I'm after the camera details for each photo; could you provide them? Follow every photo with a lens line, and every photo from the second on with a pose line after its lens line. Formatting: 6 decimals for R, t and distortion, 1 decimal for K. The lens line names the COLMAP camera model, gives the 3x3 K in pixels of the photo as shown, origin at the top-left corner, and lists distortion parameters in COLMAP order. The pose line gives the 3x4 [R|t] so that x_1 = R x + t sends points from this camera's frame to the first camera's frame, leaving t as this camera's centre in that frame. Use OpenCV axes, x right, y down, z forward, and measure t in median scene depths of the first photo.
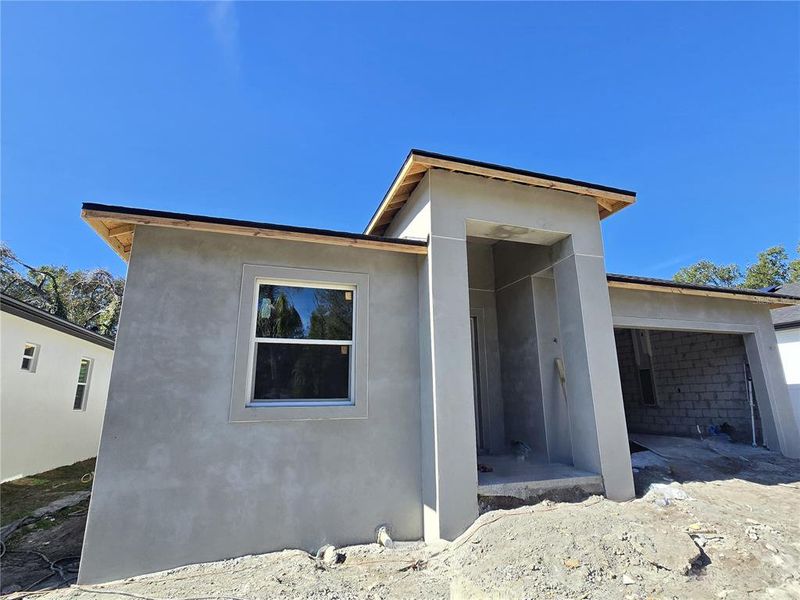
lens RADIAL K [[410.4, 0, 403.5], [0, 410.4, 292.4], [0, 0, 1]] dist [-0.002415, -0.000106]
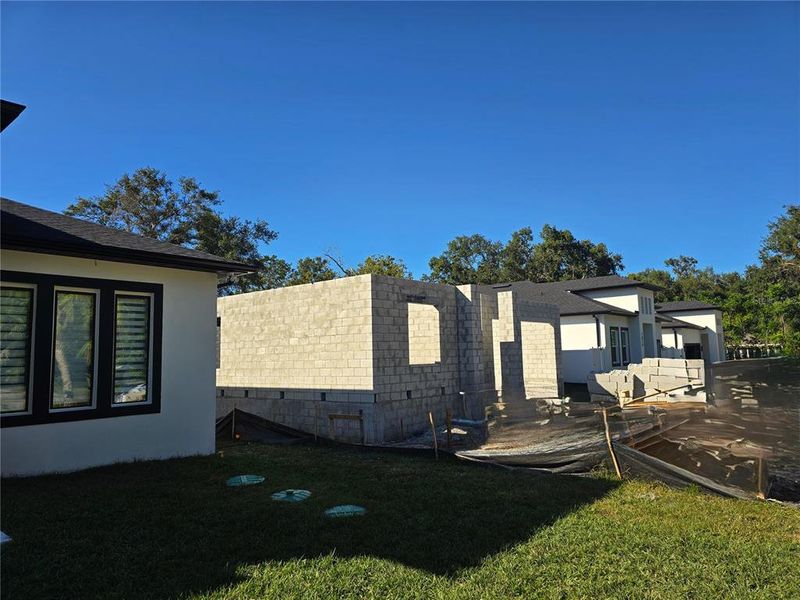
lens RADIAL K [[534.6, 0, 400.0], [0, 534.6, 300.0], [0, 0, 1]] dist [0.089556, -0.095627]
pose [[0.847861, 0.043312, 0.528447, -1.714974], [-0.118334, 0.986977, 0.108967, -0.316733], [-0.516845, -0.154922, 0.841944, -1.142010]]
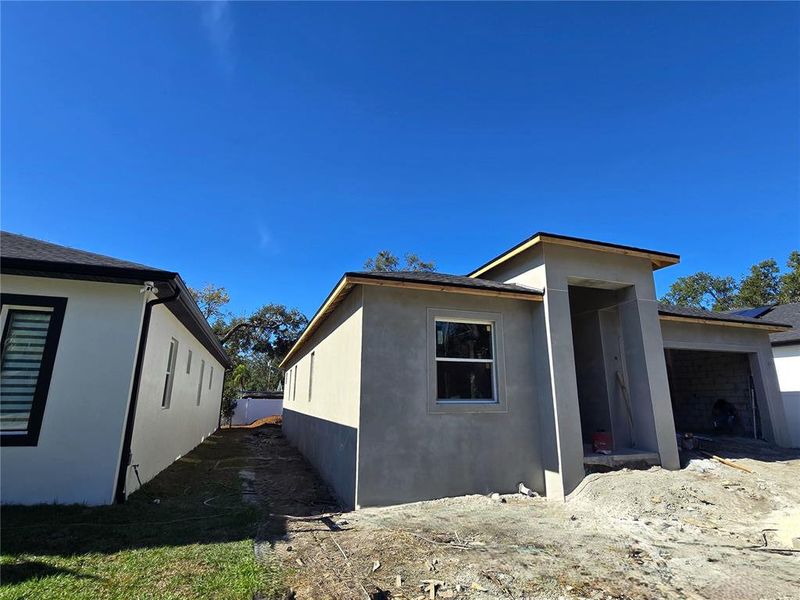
lens RADIAL K [[412.7, 0, 402.3], [0, 412.7, 290.3], [0, 0, 1]] dist [-0.004440, -0.001329]
pose [[0.999766, 0.016863, 0.013533, -0.479410], [-0.016808, 0.999850, -0.004153, -0.119948], [-0.013601, 0.003925, 0.999900, -0.480263]]
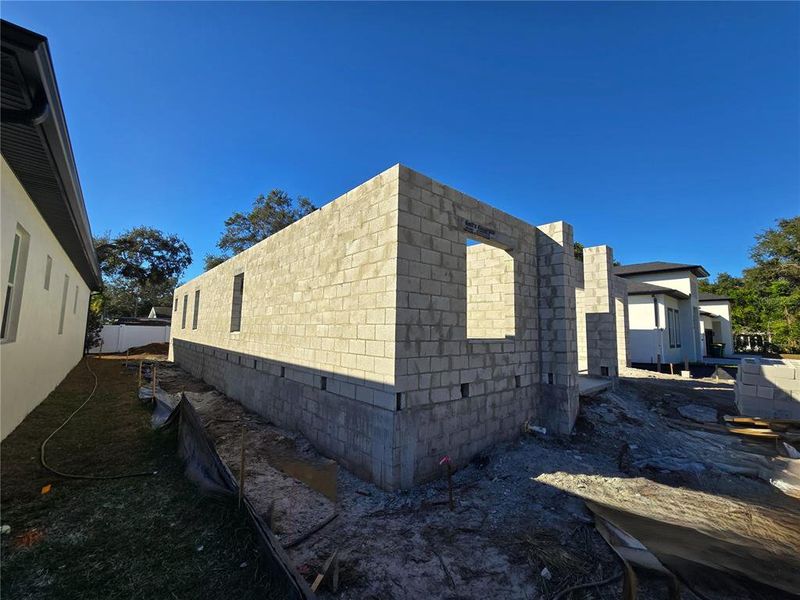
lens RADIAL K [[327.6, 0, 401.3], [0, 327.6, 298.1], [0, 0, 1]] dist [0.001378, -0.000058]
pose [[0.919089, 0.063702, 0.388866, -0.862413], [-0.125203, 0.982917, 0.134902, 0.041565], [-0.373630, -0.172674, 0.911364, 0.163327]]
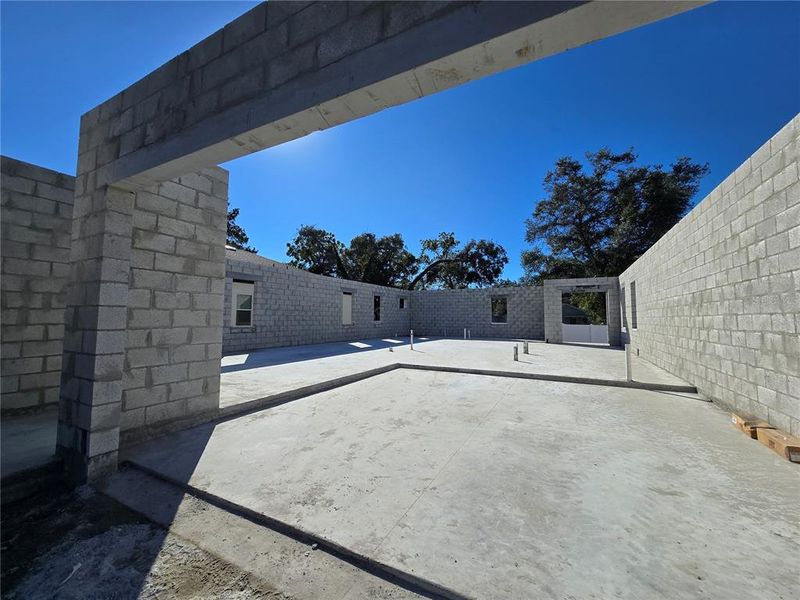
lens RADIAL K [[327.6, 0, 401.3], [0, 327.6, 298.1], [0, 0, 1]] dist [0.001378, -0.000058]
pose [[0.707039, -0.029328, -0.706567, 1.197105], [0.164335, 0.978602, 0.123825, 0.289525], [0.687816, -0.203663, 0.696729, 1.292530]]
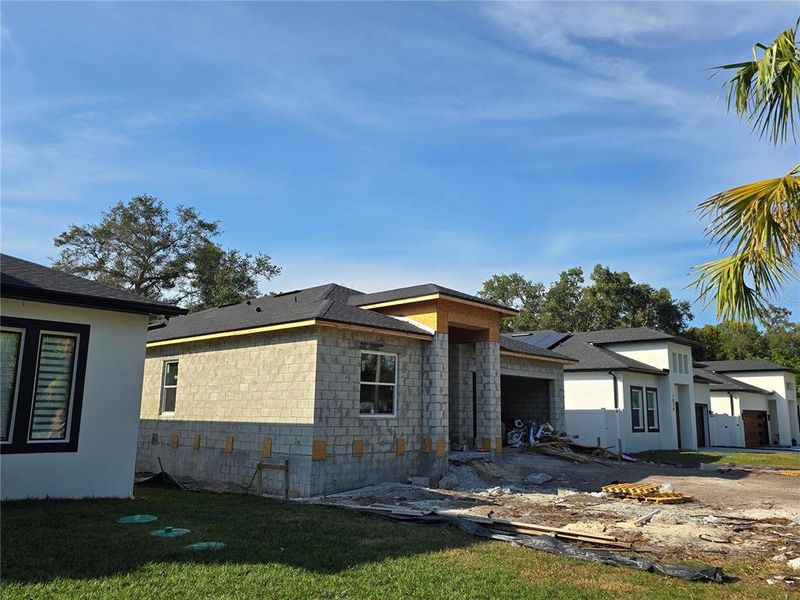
lens RADIAL K [[630.4, 0, 401.7], [0, 630.4, 298.8], [0, 0, 1]] dist [0.073215, -0.075224]
pose [[0.879344, 0.106078, 0.464221, -1.525671], [-0.142492, 0.988819, 0.043961, -0.411605], [-0.454367, -0.104805, 0.884628, -1.596097]]
